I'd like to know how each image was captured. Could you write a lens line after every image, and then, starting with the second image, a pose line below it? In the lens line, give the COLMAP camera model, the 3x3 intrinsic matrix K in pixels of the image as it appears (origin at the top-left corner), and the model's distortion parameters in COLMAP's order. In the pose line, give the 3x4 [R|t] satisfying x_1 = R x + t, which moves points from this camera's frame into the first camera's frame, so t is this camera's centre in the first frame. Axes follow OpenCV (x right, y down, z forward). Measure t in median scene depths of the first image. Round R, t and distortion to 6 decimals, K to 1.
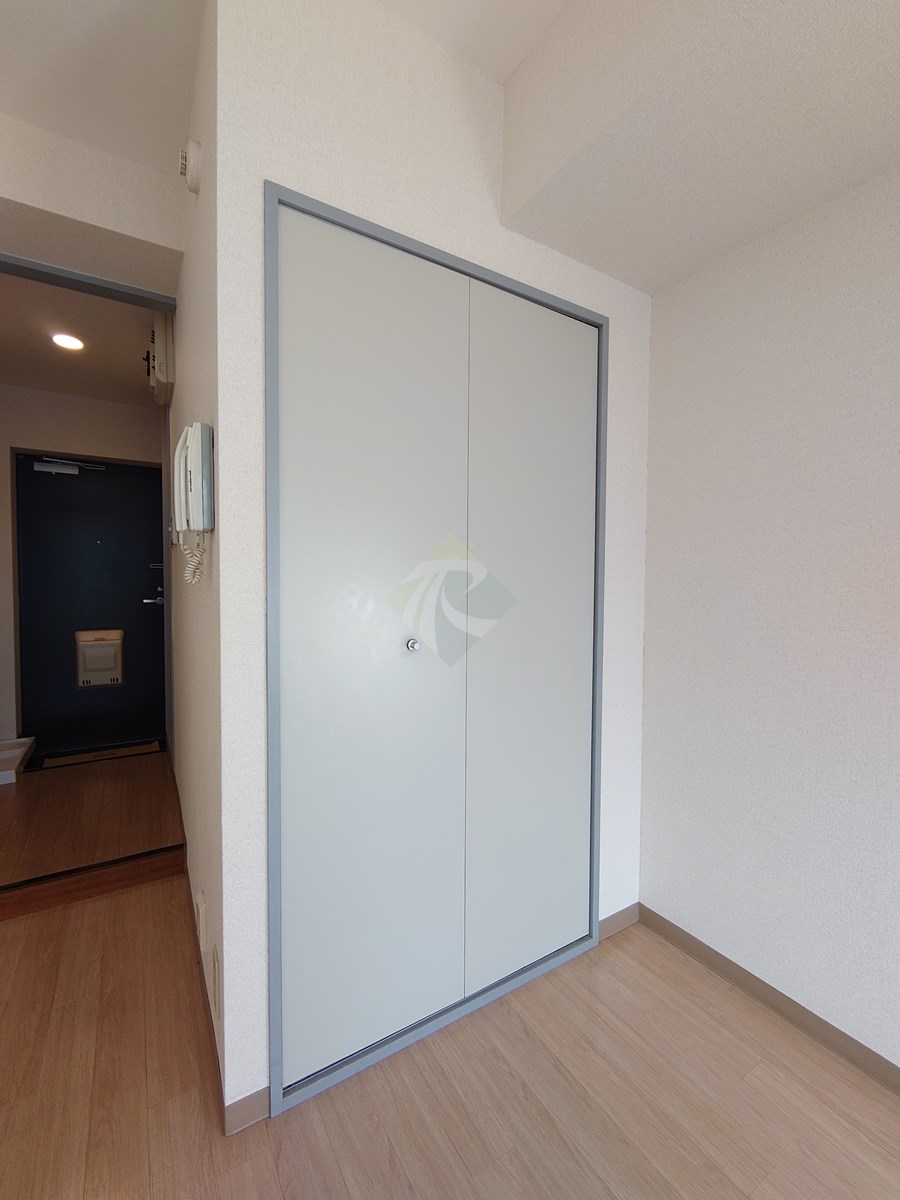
lens RADIAL K [[515.2, 0, 456.1], [0, 515.2, 598.8], [0, 0, 1]] dist [0.003844, -0.004252]
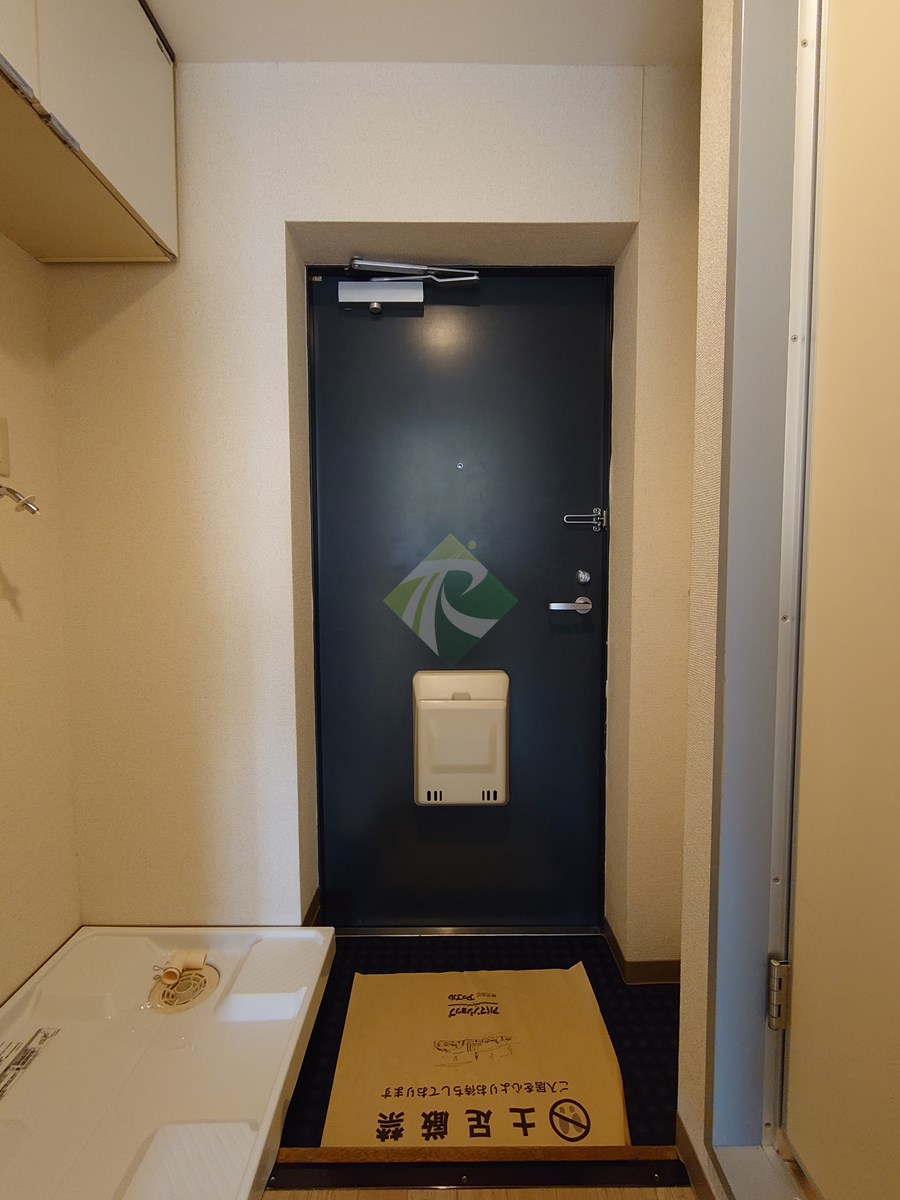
lens RADIAL K [[507.9, 0, 444.6], [0, 507.9, 603.3], [0, 0, 1]] dist [-0.000028, -0.000725]
pose [[0.848264, 0.020978, -0.529157, -1.401413], [-0.006970, 0.999571, 0.028454, -0.027856], [0.529527, -0.020448, 0.848047, 1.856487]]
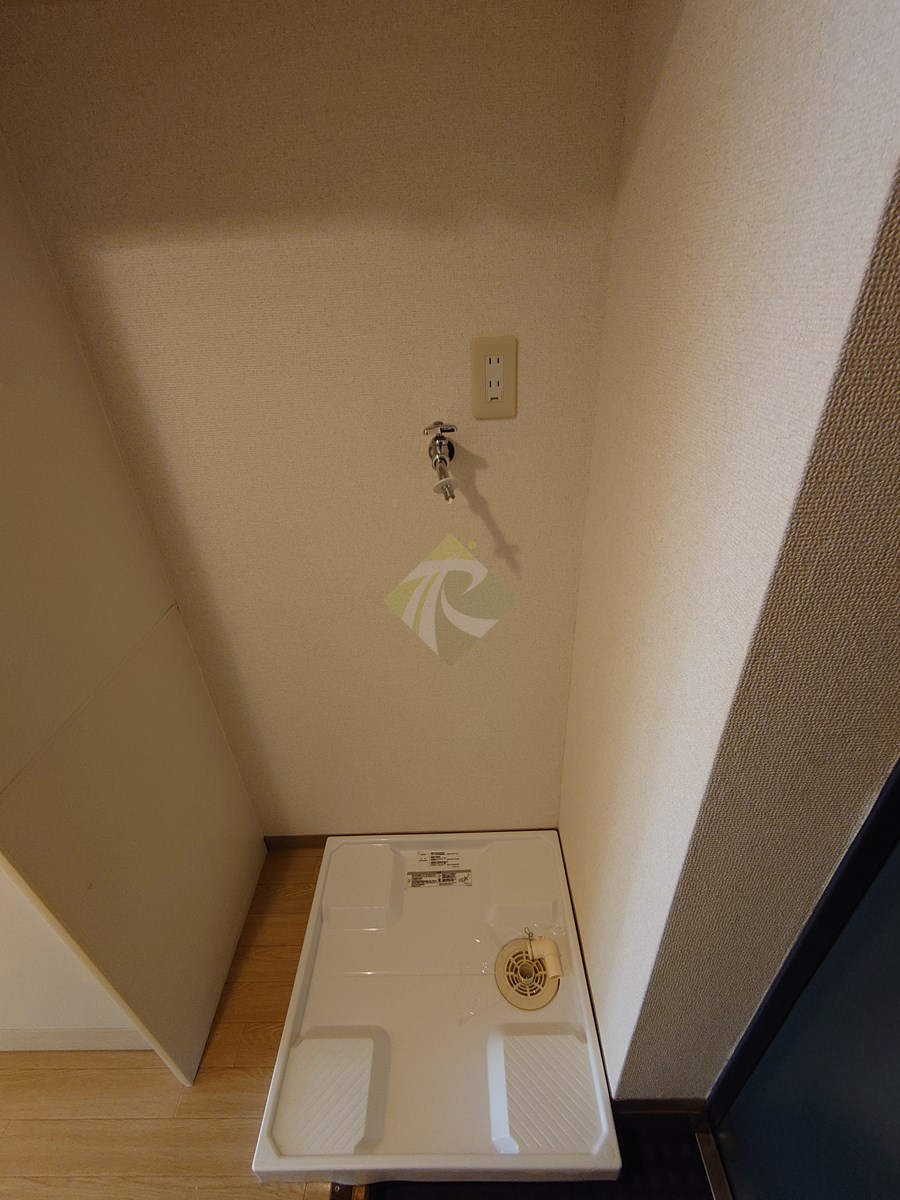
lens RADIAL K [[517.9, 0, 456.8], [0, 517.9, 599.3], [0, 0, 1]] dist [-0.000996, -0.001603]
pose [[-0.530982, 0.449672, -0.718229, -1.890733], [0.006773, 0.849810, 0.527045, -0.406963], [0.847356, 0.274987, -0.454279, 2.581974]]
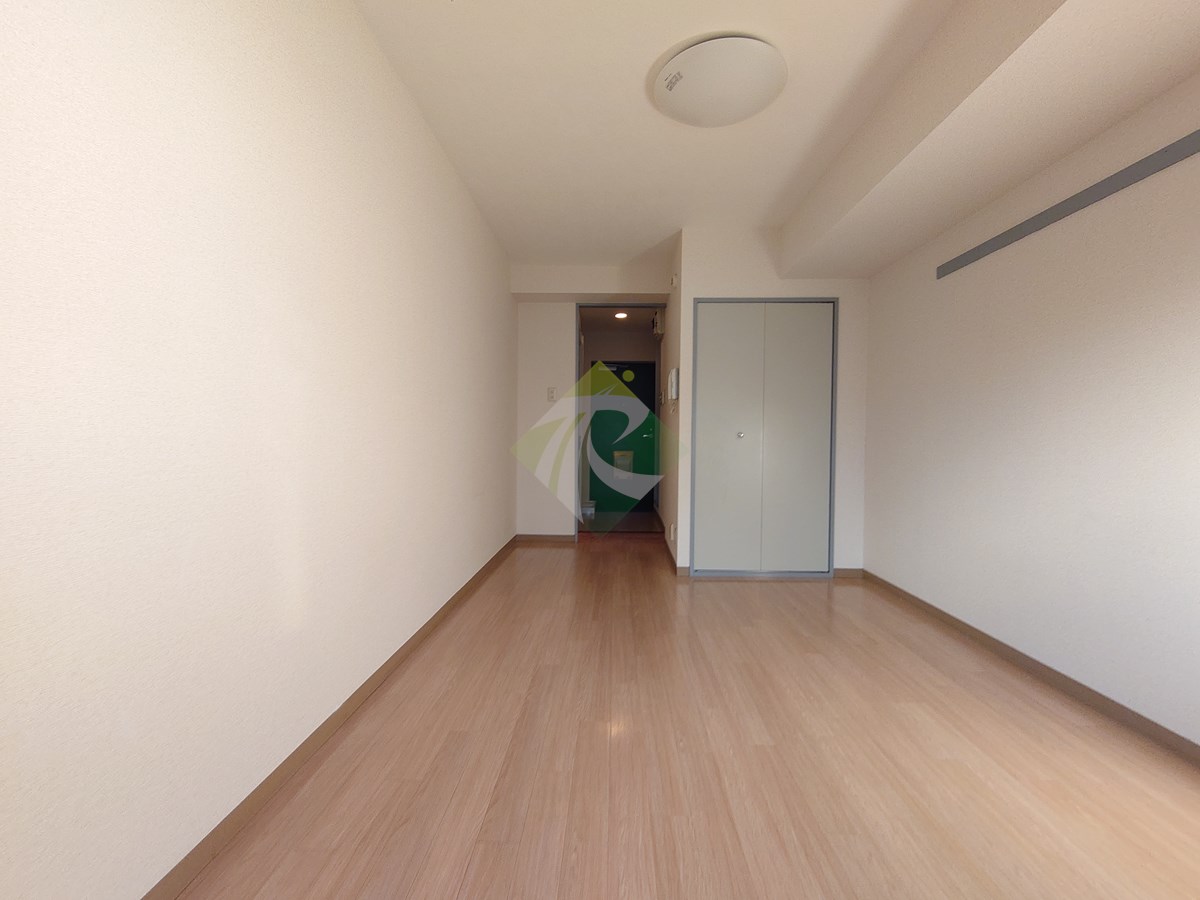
lens RADIAL K [[507.9, 0, 601.1], [0, 507.9, 449.3], [0, 0, 1]] dist [-0.000028, -0.000725]
pose [[0.830108, 0.015407, -0.557389, 0.851072], [-0.023471, 0.999698, -0.007321, 0.207543], [0.557108, 0.019160, 0.830219, -1.785273]]
